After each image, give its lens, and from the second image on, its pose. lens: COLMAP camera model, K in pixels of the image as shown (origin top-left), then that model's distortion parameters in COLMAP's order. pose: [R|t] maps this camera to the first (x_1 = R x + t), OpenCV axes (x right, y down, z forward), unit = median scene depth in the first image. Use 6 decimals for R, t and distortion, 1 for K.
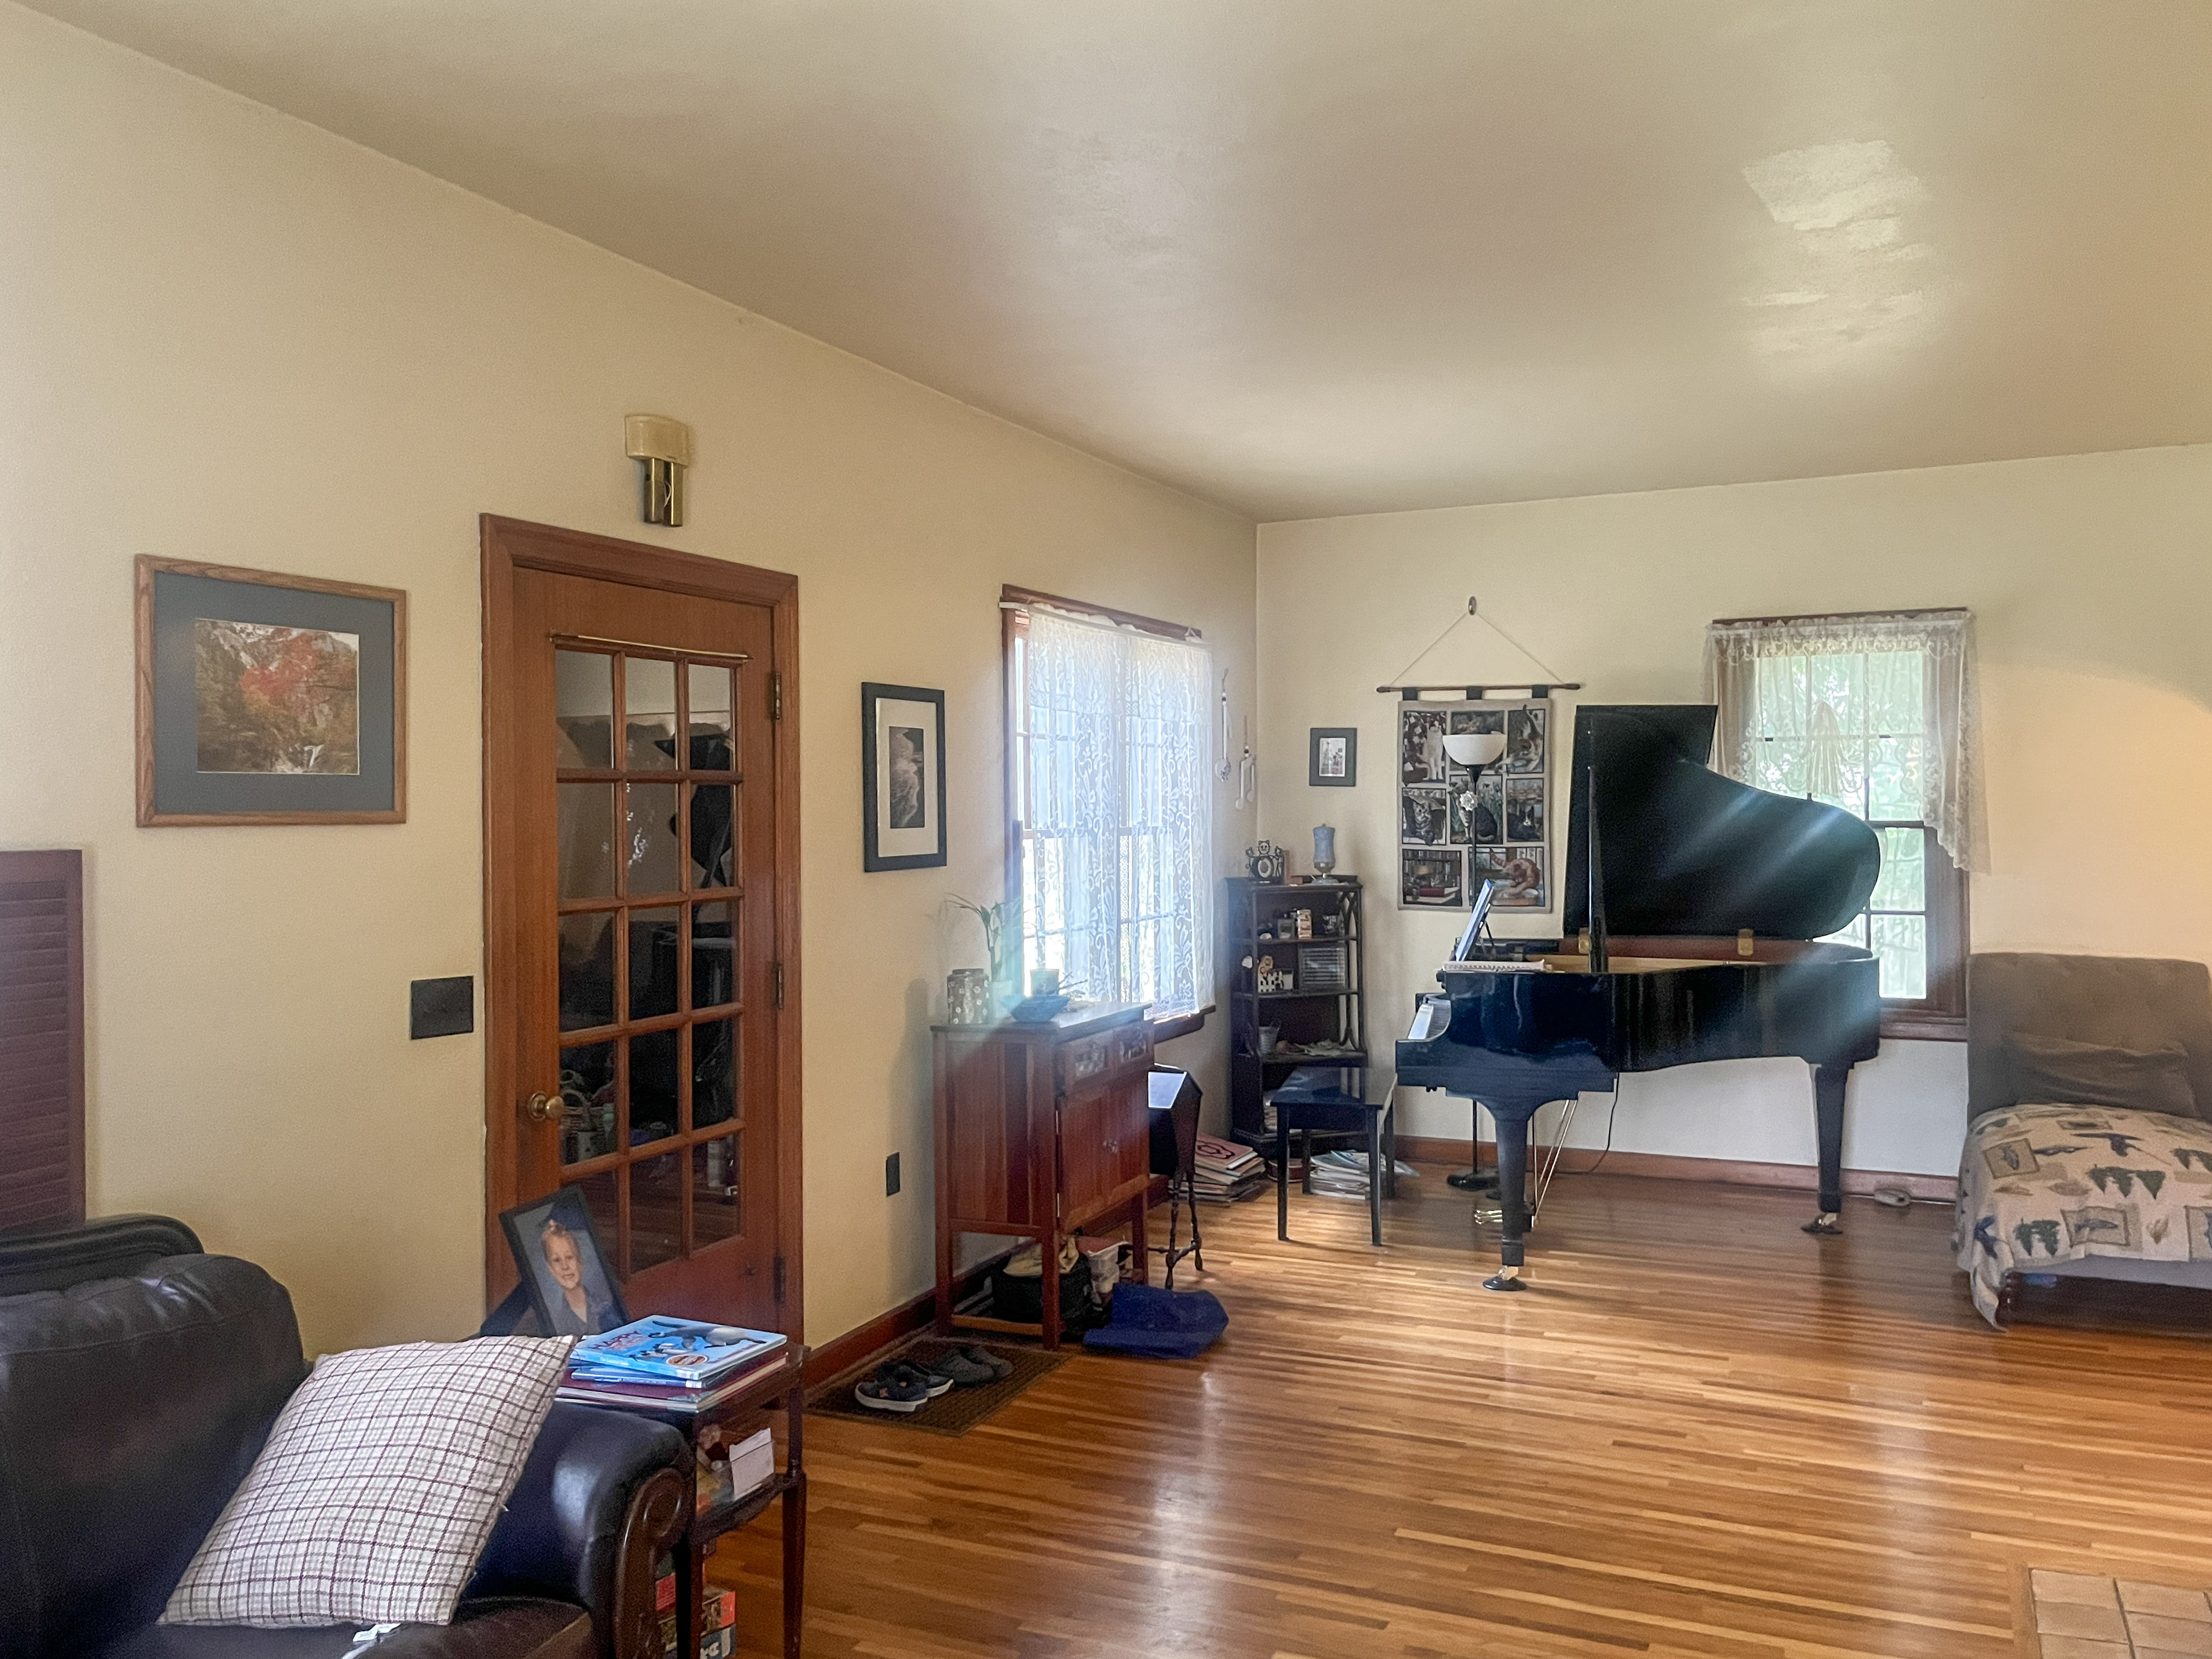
lens RADIAL K [[1696.8, 0, 1101.6], [0, 1696.8, 827.6], [0, 0, 1]] dist [0.051851, -0.089546]
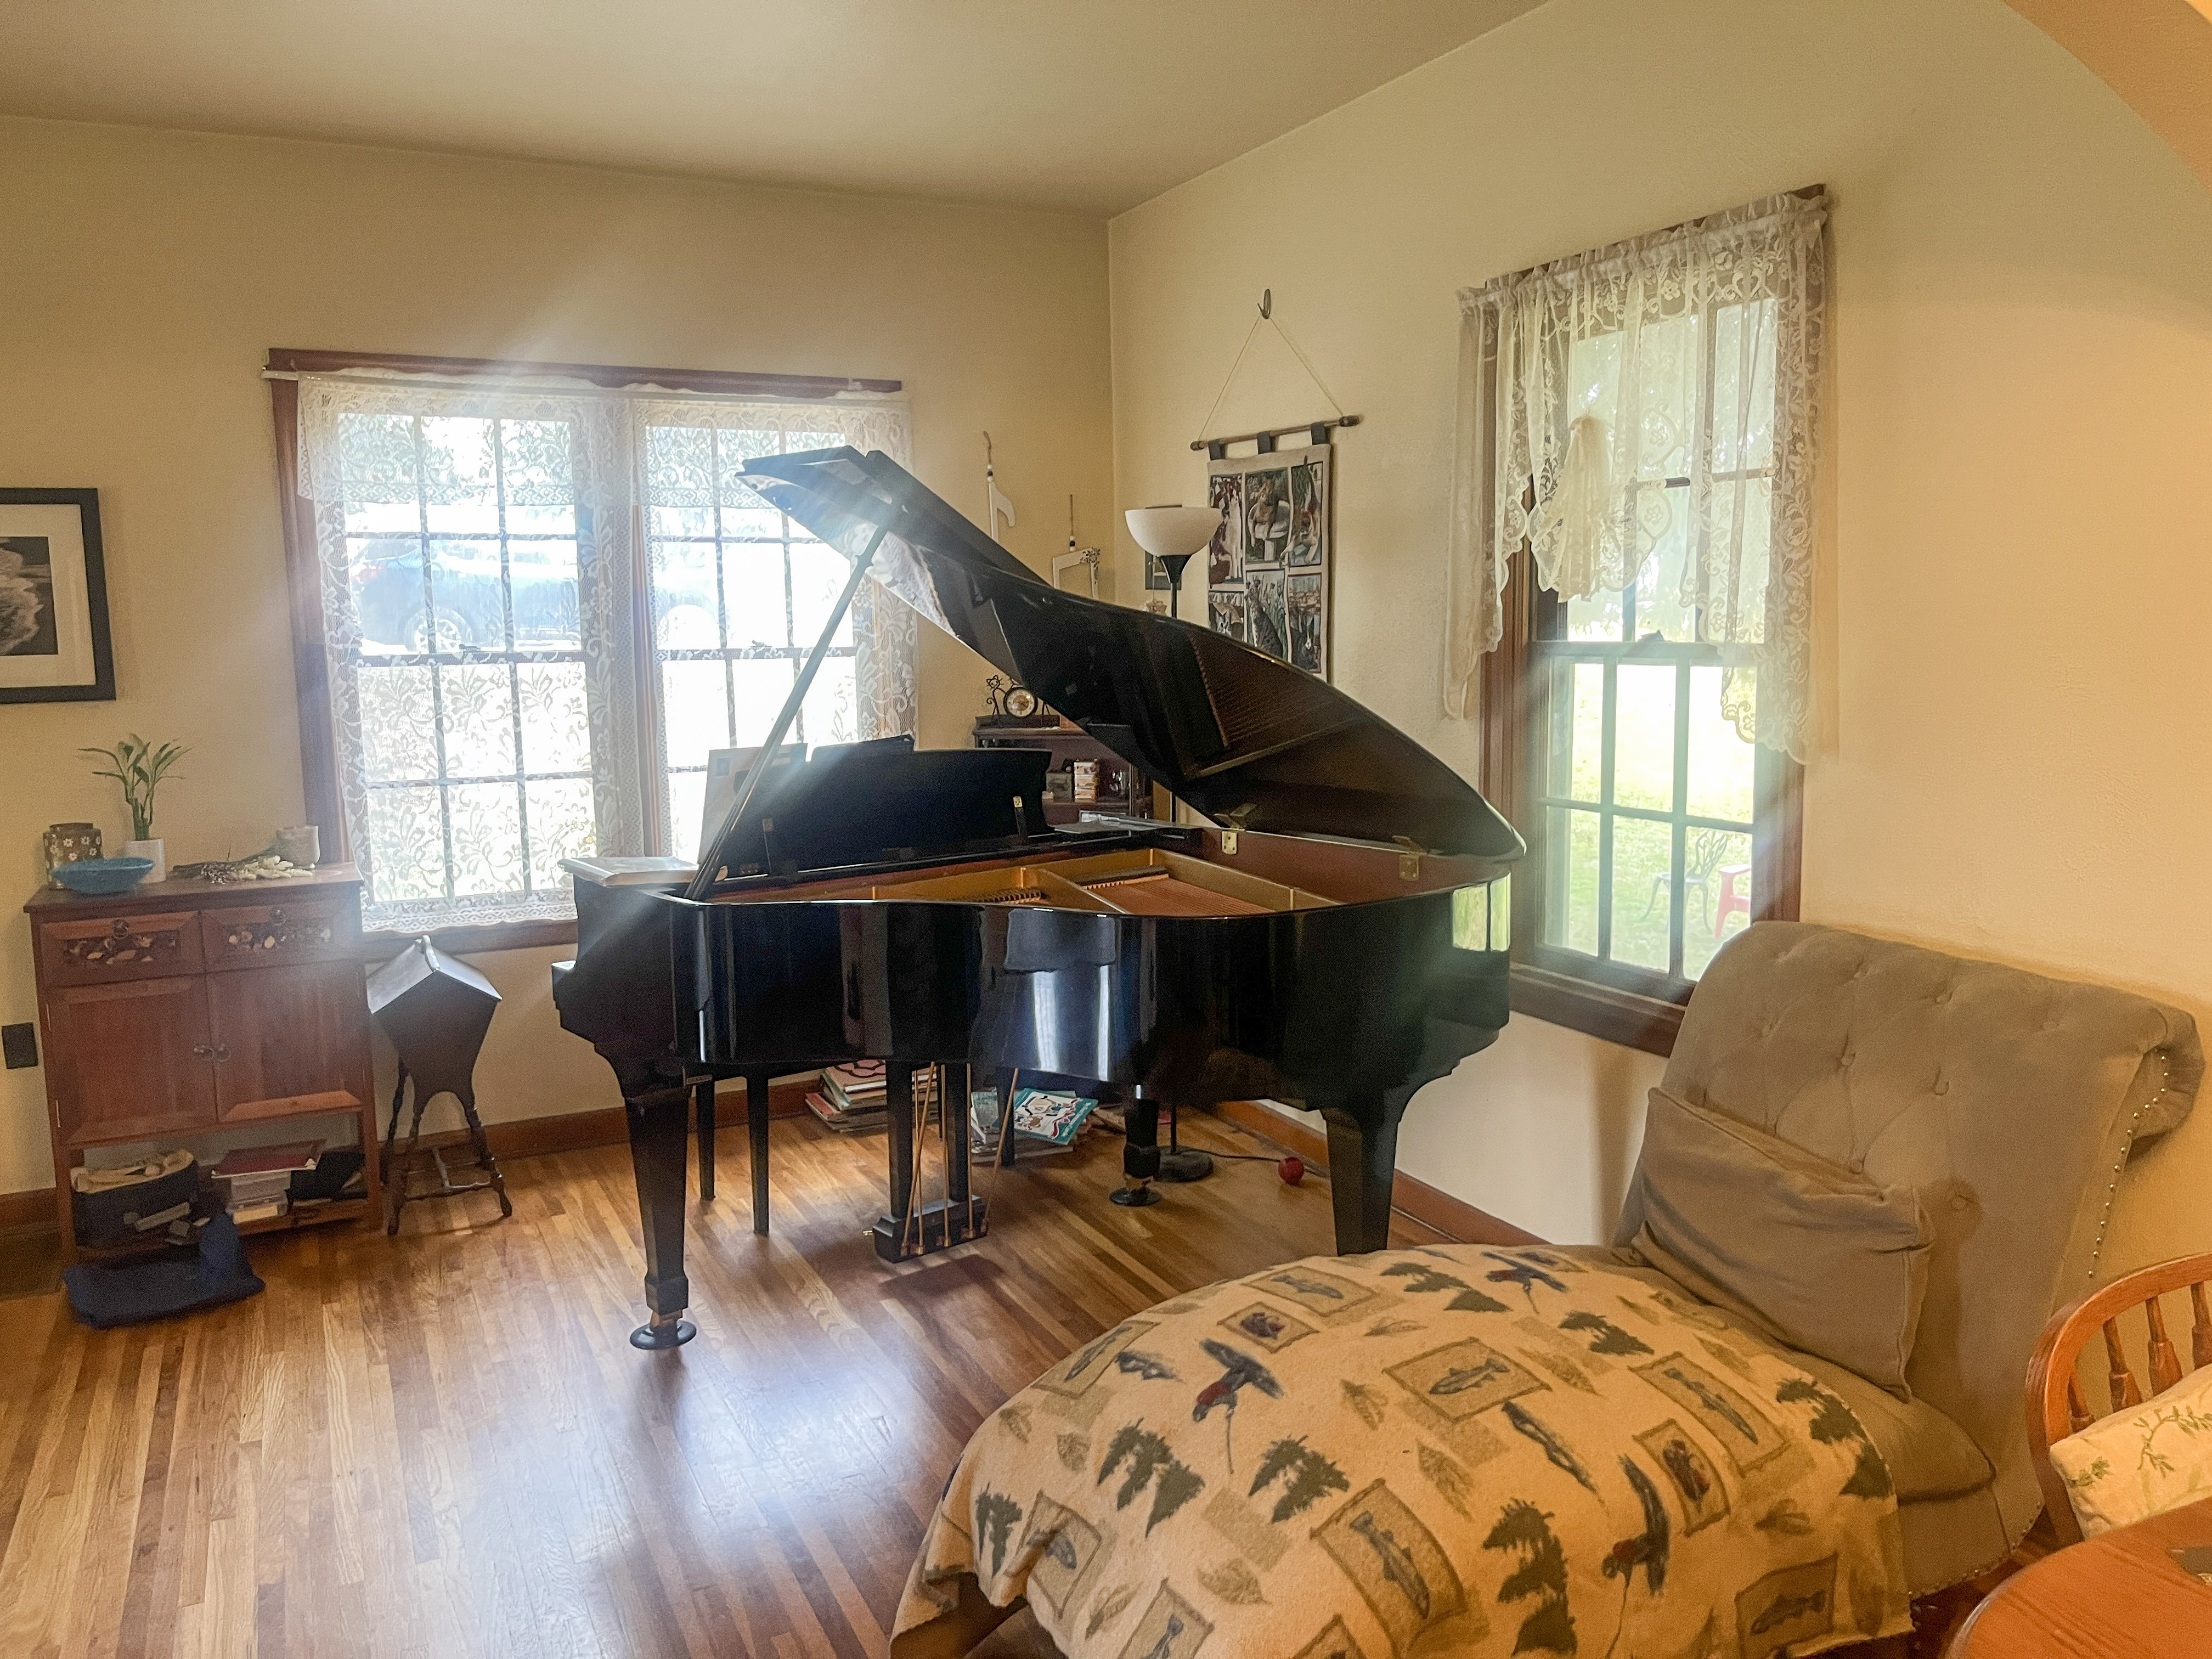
lens RADIAL K [[1642.3, 0, 1110.9], [0, 1642.3, 837.5], [0, 0, 1]] dist [0.001375, -0.003024]
pose [[0.793186, 0.076725, -0.604127, 0.572308], [0.000502, 0.991949, 0.126638, -0.009017], [0.608979, -0.100751, 0.786761, 0.463102]]
